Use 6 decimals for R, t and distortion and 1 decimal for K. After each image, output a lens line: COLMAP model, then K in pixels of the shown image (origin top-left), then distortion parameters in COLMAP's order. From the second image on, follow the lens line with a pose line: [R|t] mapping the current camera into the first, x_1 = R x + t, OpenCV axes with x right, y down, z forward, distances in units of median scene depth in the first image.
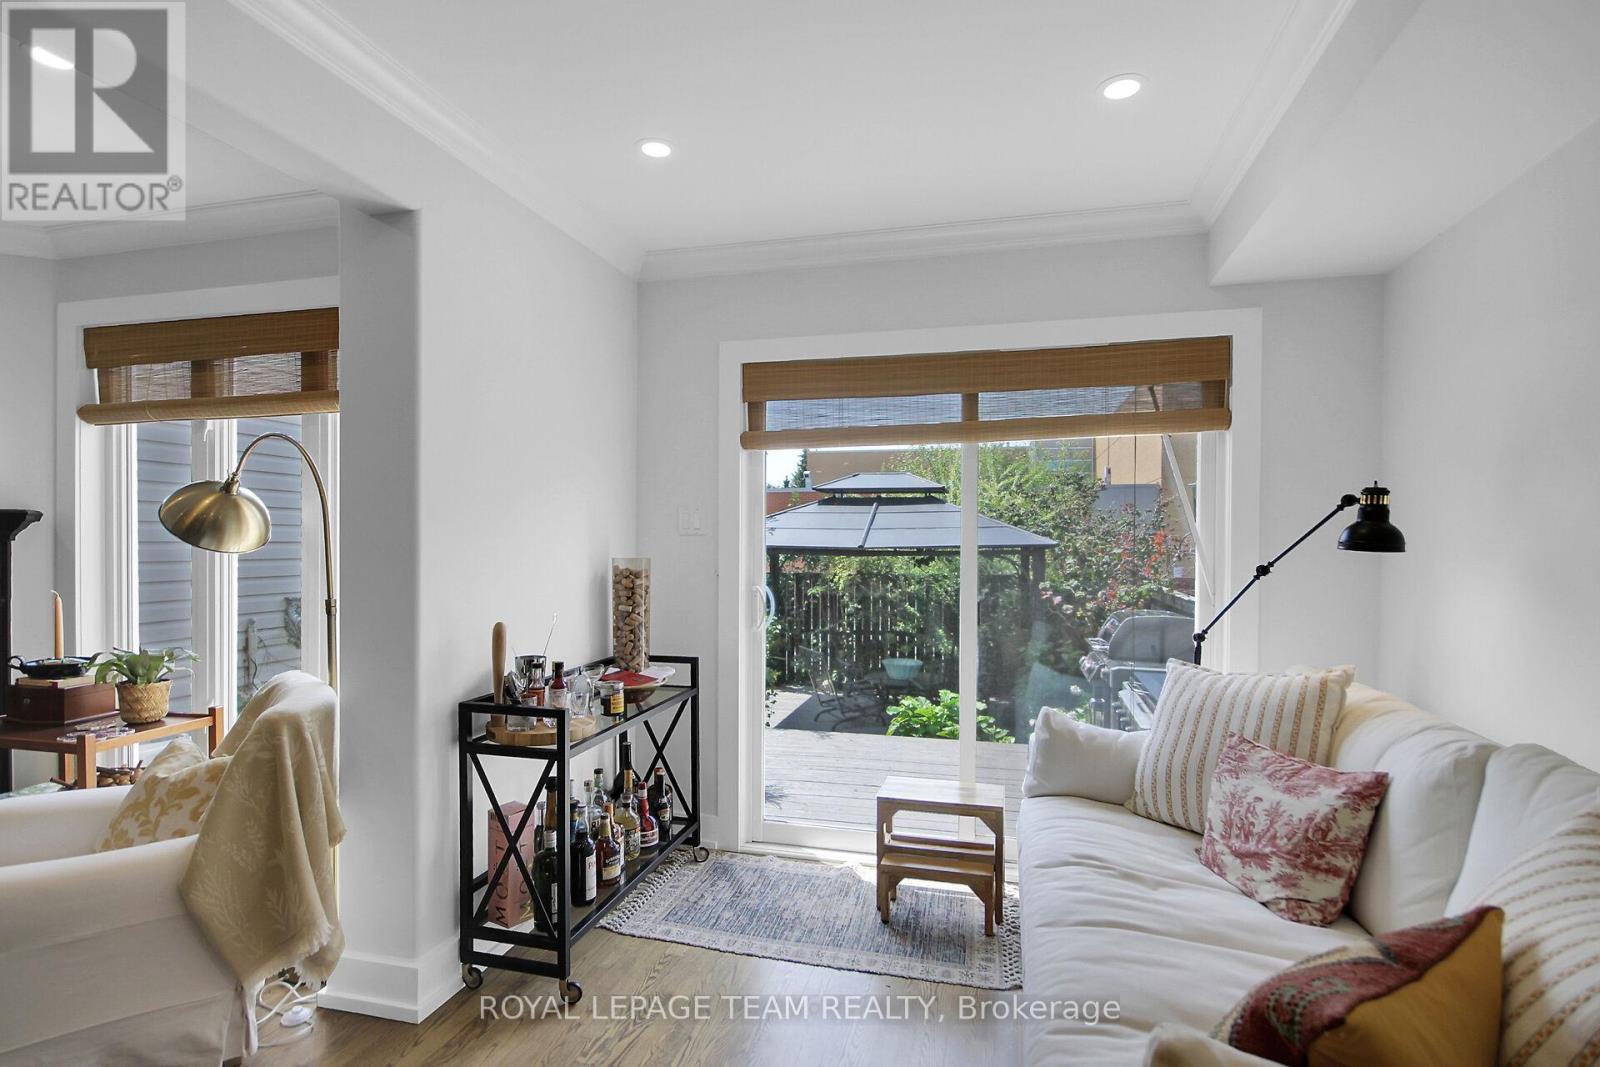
lens RADIAL K [[775.0, 0, 763.9], [0, 775.0, 547.9], [0, 0, 1]] dist [0.009894, -0.000135]
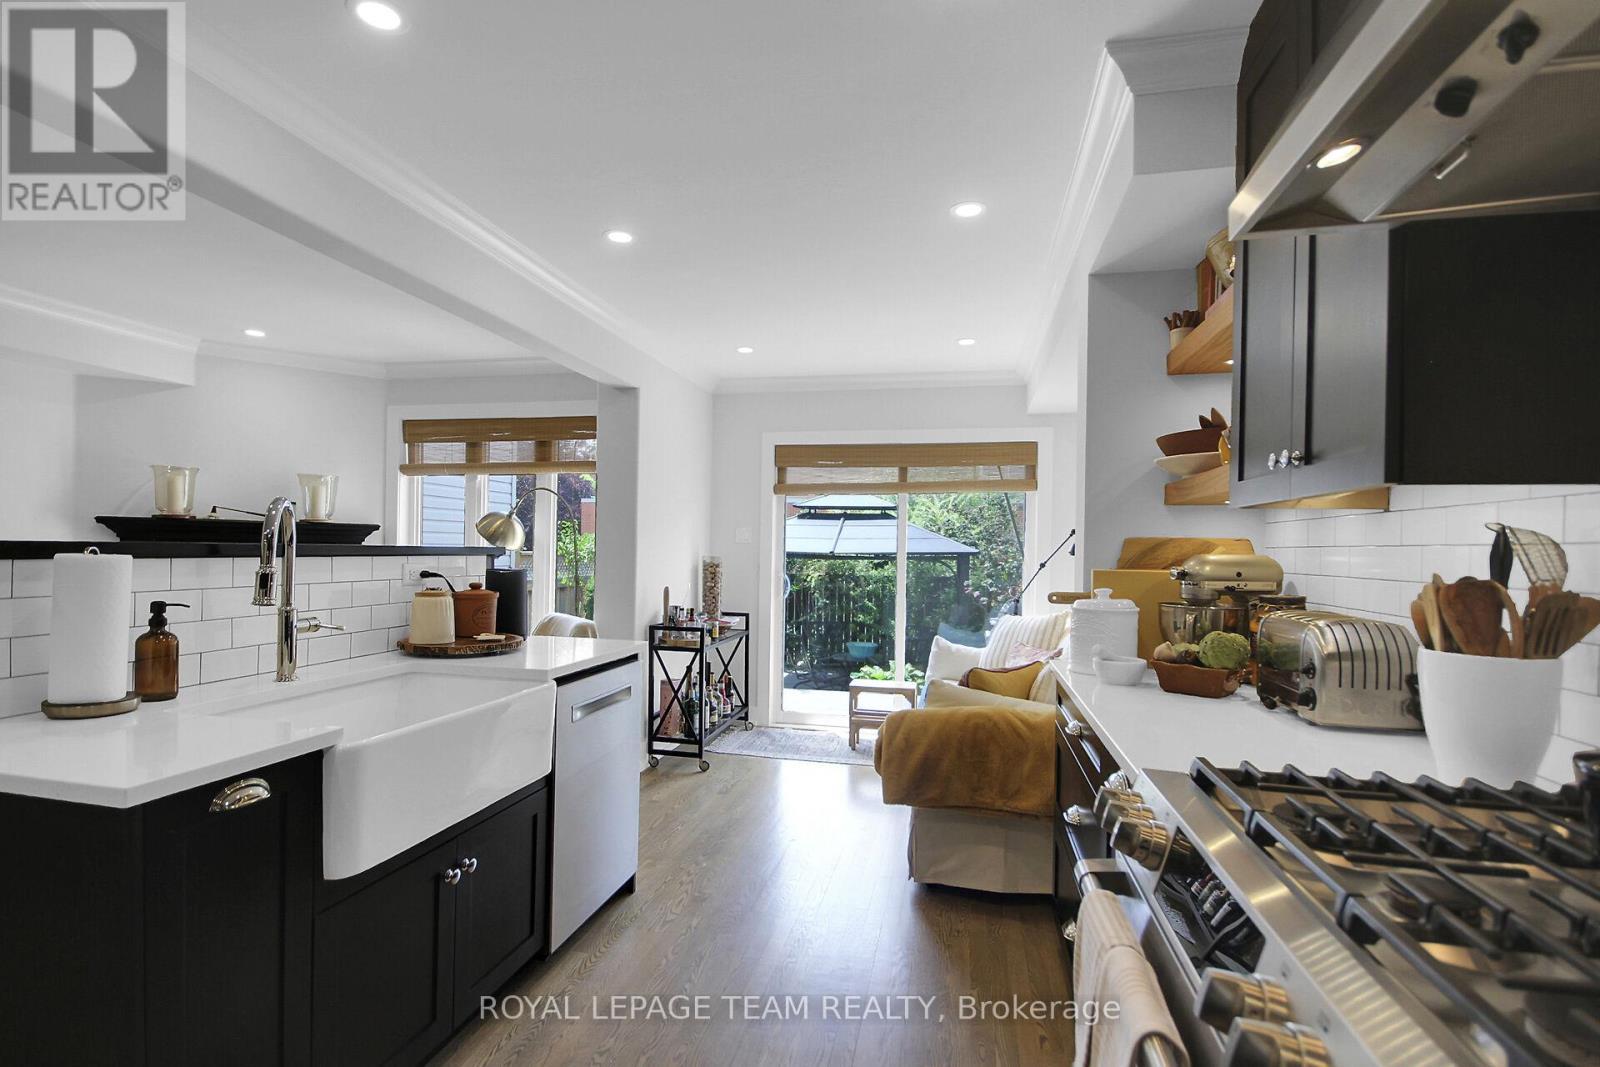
lens RADIAL K [[775.0, 0, 797.9], [0, 775.0, 540.0], [0, 0, 1]] dist [0.009894, -0.000135]
pose [[0.995420, 0.014206, 0.094541, -0.144557], [-0.012558, 0.999759, -0.018006, 0.005397], [-0.094774, 0.016736, 0.995358, -0.766353]]
